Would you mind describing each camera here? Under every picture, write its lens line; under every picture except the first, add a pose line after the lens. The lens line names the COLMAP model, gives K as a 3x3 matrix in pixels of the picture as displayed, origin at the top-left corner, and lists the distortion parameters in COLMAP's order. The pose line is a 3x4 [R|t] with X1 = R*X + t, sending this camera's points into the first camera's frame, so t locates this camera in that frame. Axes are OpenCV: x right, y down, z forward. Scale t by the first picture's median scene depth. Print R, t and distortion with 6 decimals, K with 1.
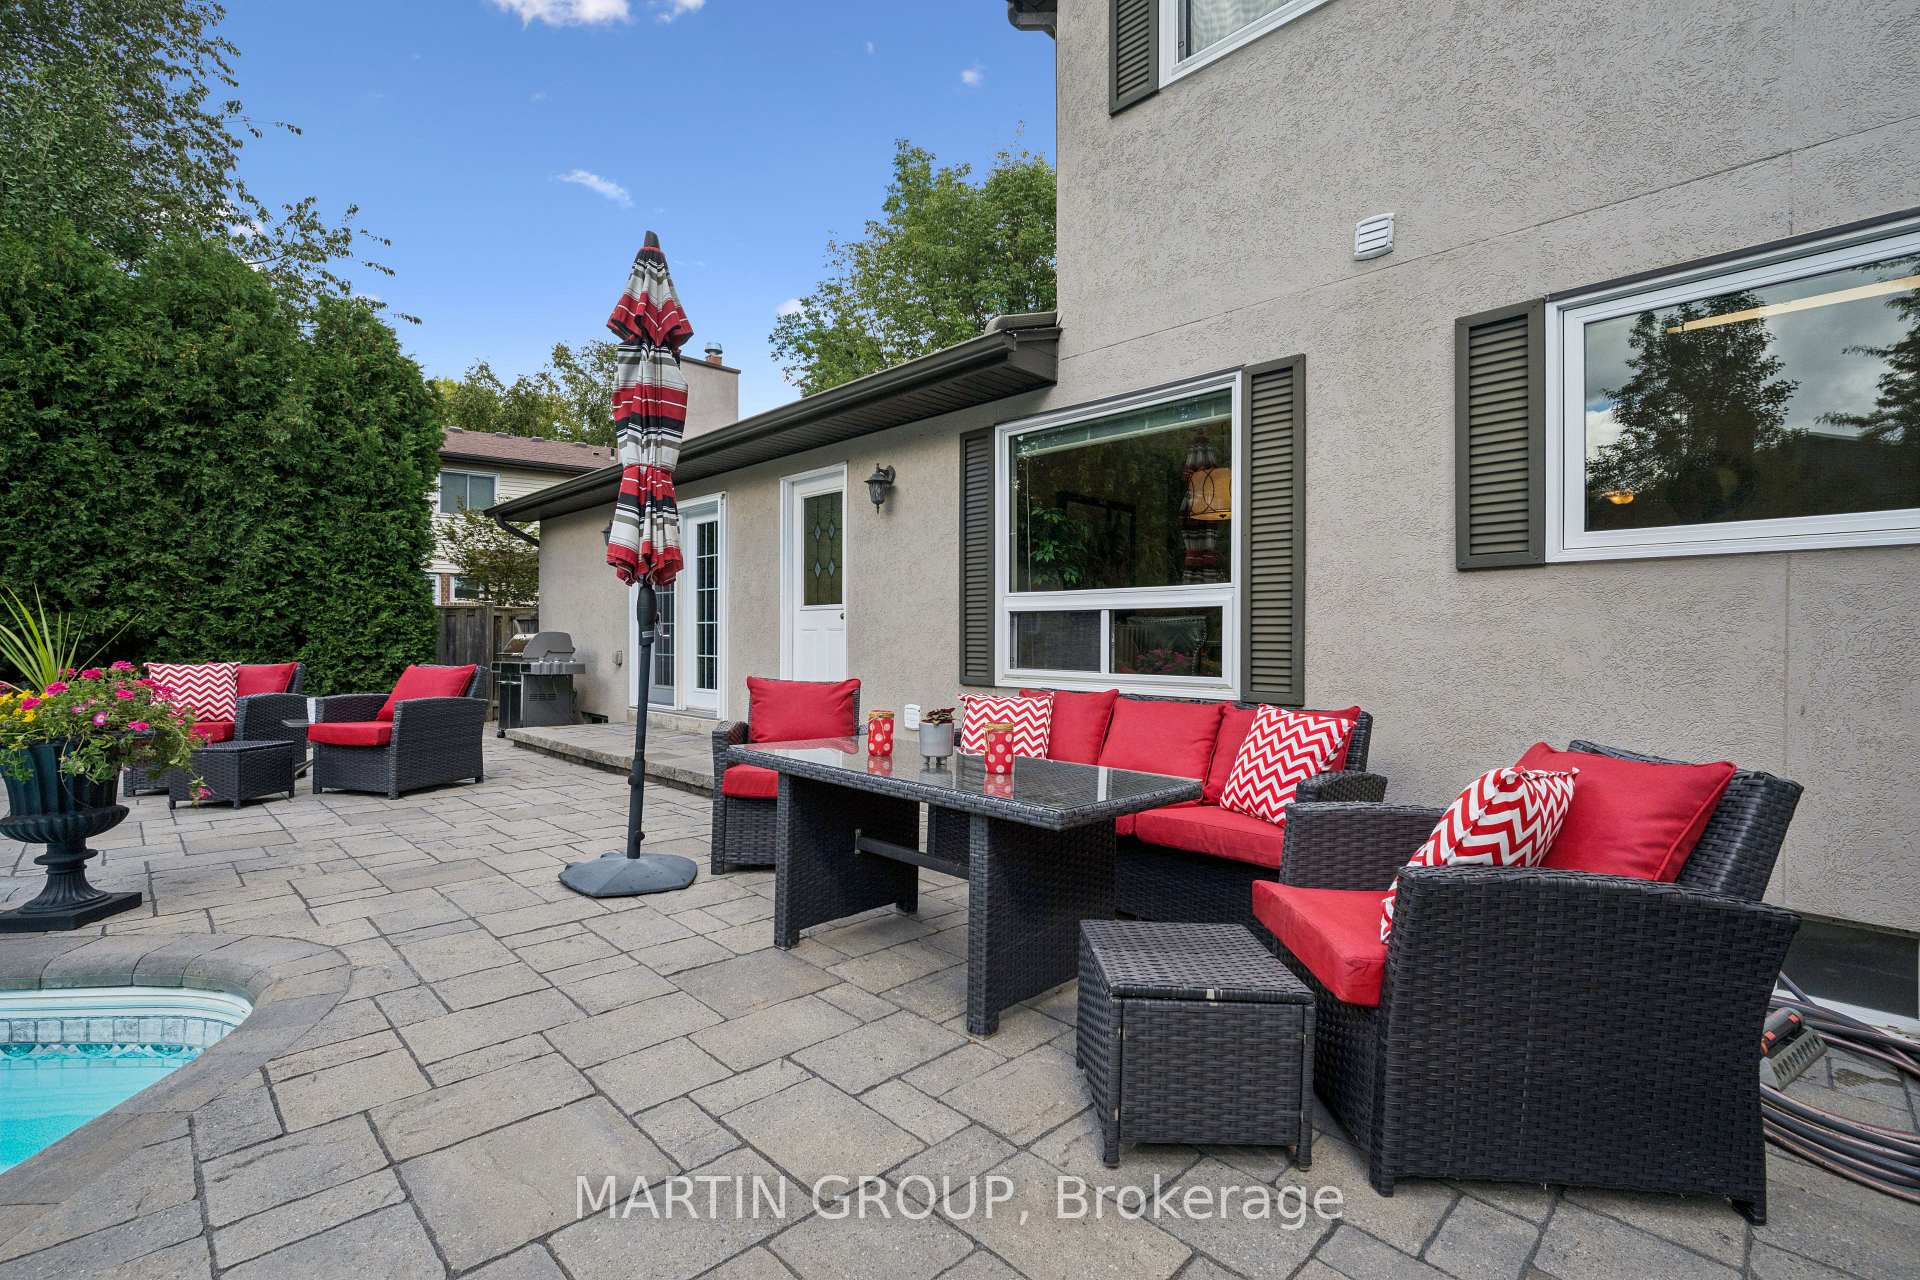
lens RADIAL K [[846.4, 0, 967.3], [0, 846.4, 639.3], [0, 0, 1]] dist [-0.001276, 0.000625]
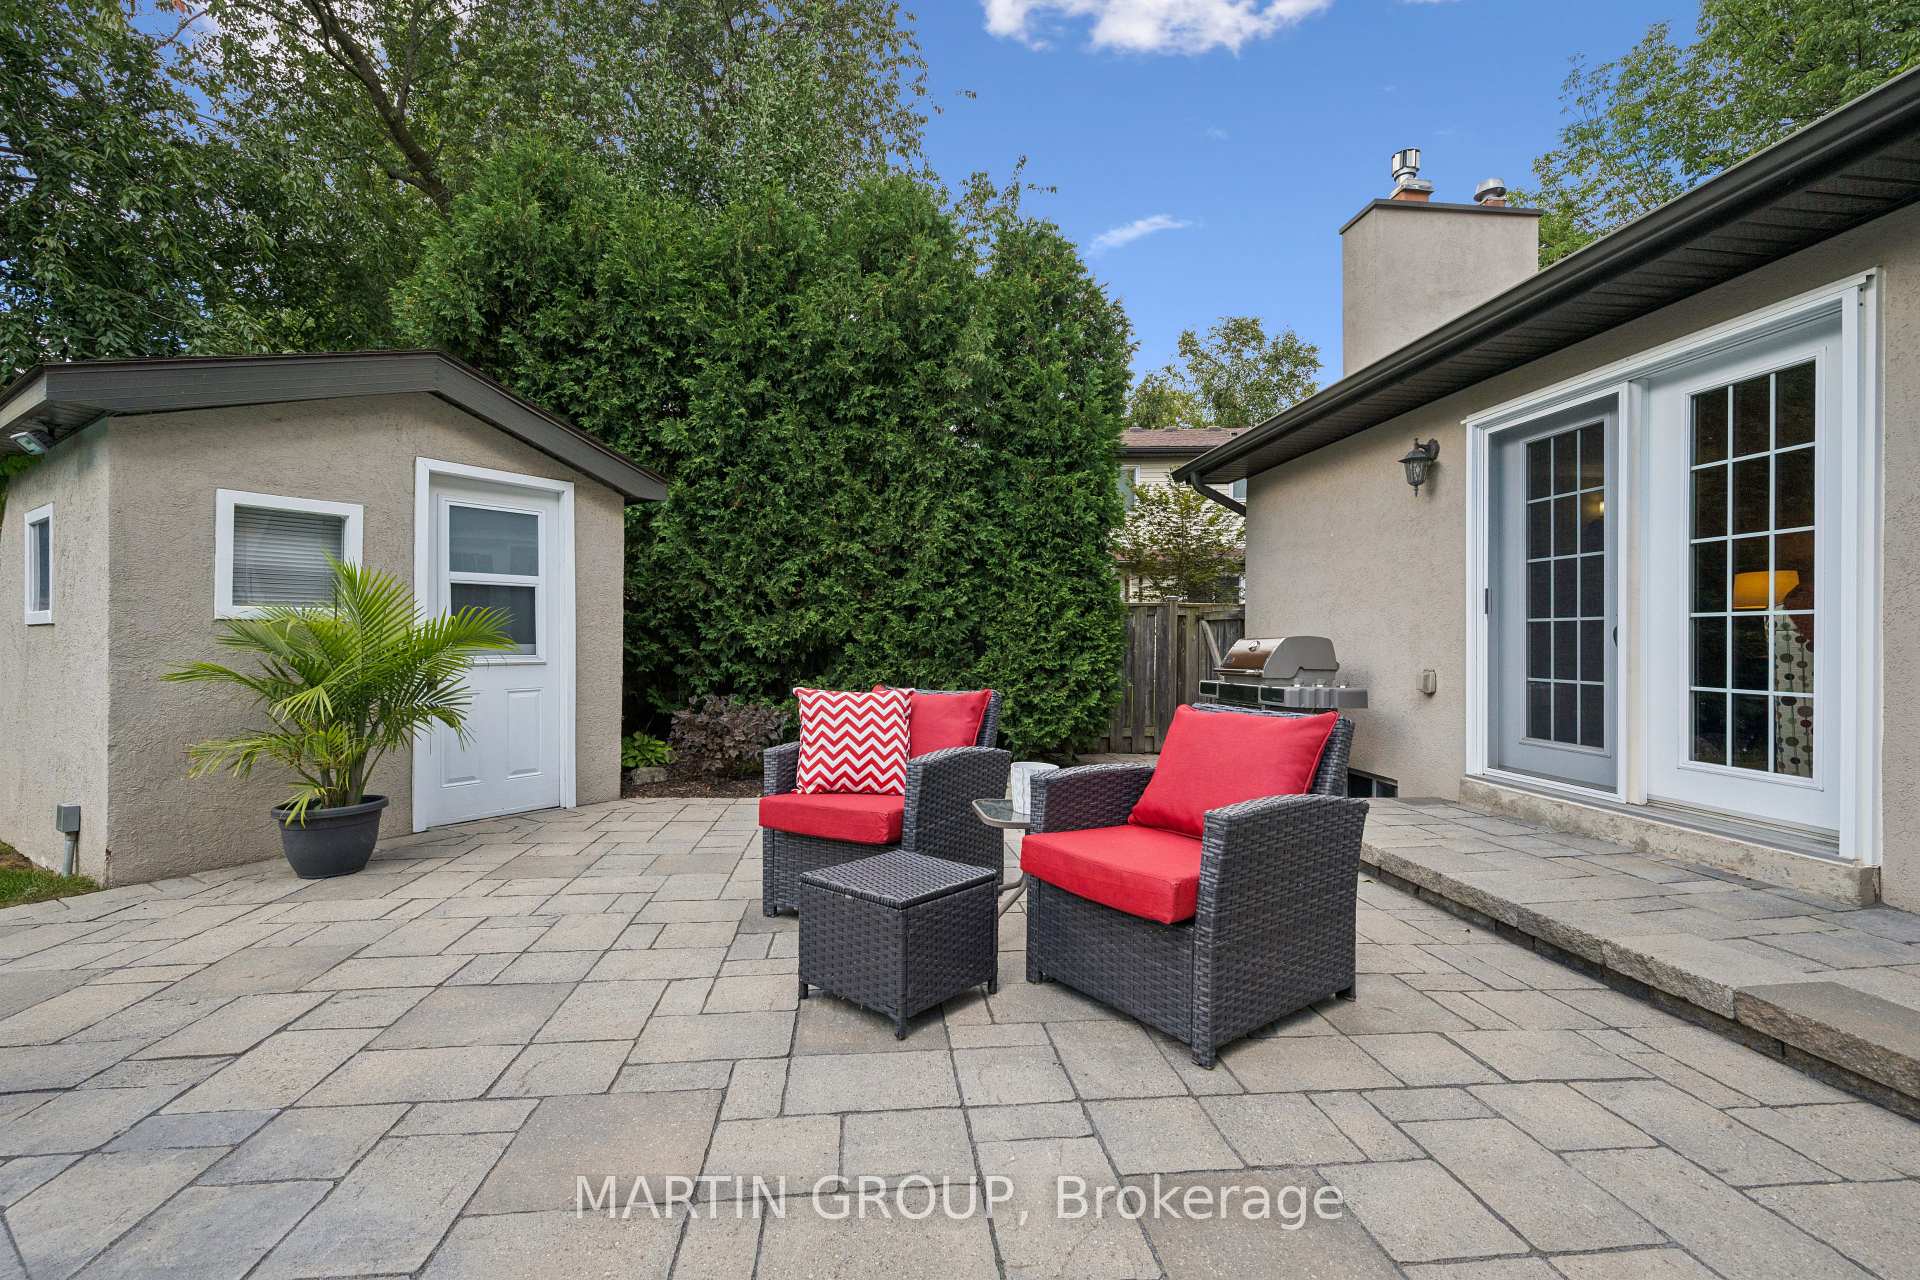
lens RADIAL K [[846.4, 0, 957.4], [0, 846.4, 641.3], [0, 0, 1]] dist [-0.001276, 0.000625]
pose [[0.781056, 0.001688, -0.624459, -0.337091], [-0.004277, 0.999987, -0.002646, -0.002710], [0.624447, 0.004738, 0.781053, 0.401470]]
